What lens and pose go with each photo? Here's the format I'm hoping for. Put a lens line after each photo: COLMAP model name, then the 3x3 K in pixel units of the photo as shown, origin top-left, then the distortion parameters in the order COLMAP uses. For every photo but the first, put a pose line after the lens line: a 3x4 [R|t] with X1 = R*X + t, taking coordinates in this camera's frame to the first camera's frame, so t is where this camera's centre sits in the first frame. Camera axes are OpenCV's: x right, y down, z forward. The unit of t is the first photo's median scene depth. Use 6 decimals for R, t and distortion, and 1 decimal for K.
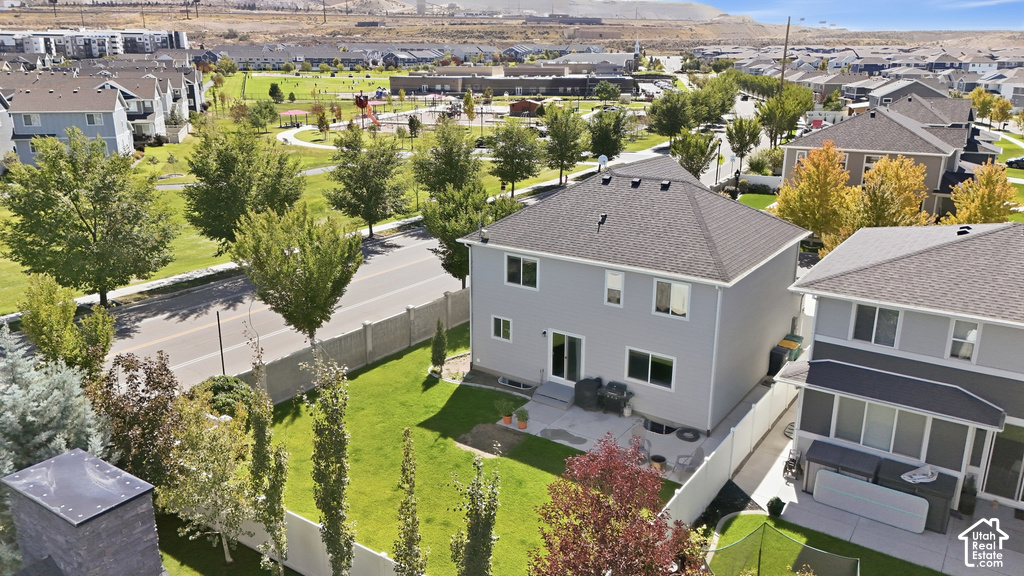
lens RADIAL K [[751.6, 0, 510.4], [0, 751.6, 287.6], [0, 0, 1]] dist [0.065347, -0.048353]
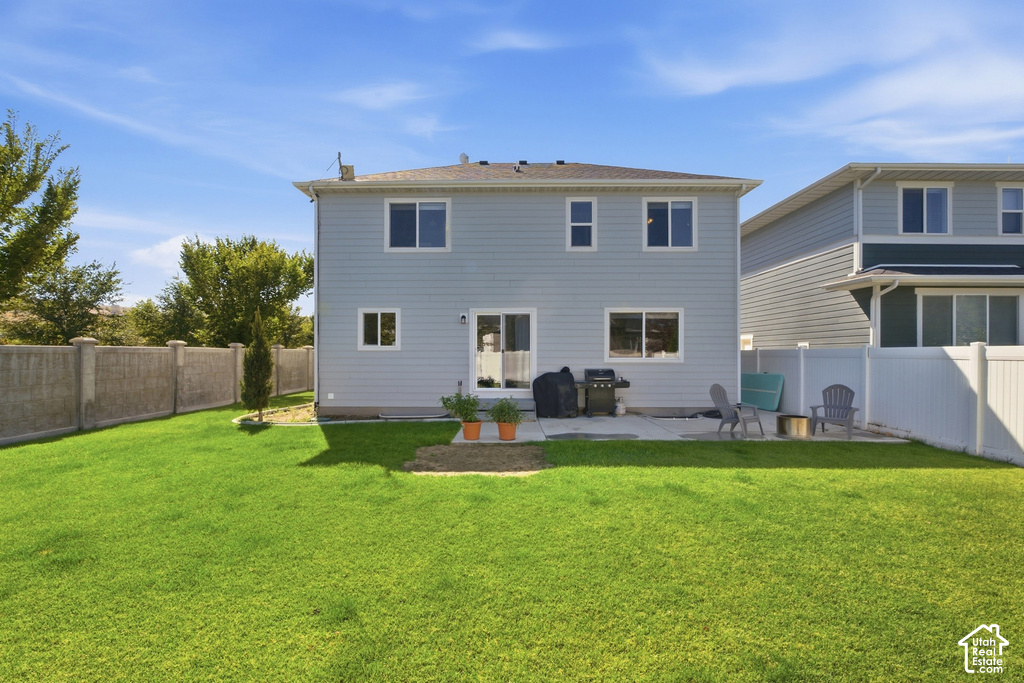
lens RADIAL K [[467.6, 0, 514.9], [0, 467.6, 348.8], [0, 0, 1]] dist [-0.017657, -0.000178]
pose [[0.837302, -0.004734, 0.546720, -0.126639], [0.163705, 0.956256, -0.242435, 0.180046], [-0.521657, 0.292492, 0.801450, 0.649716]]
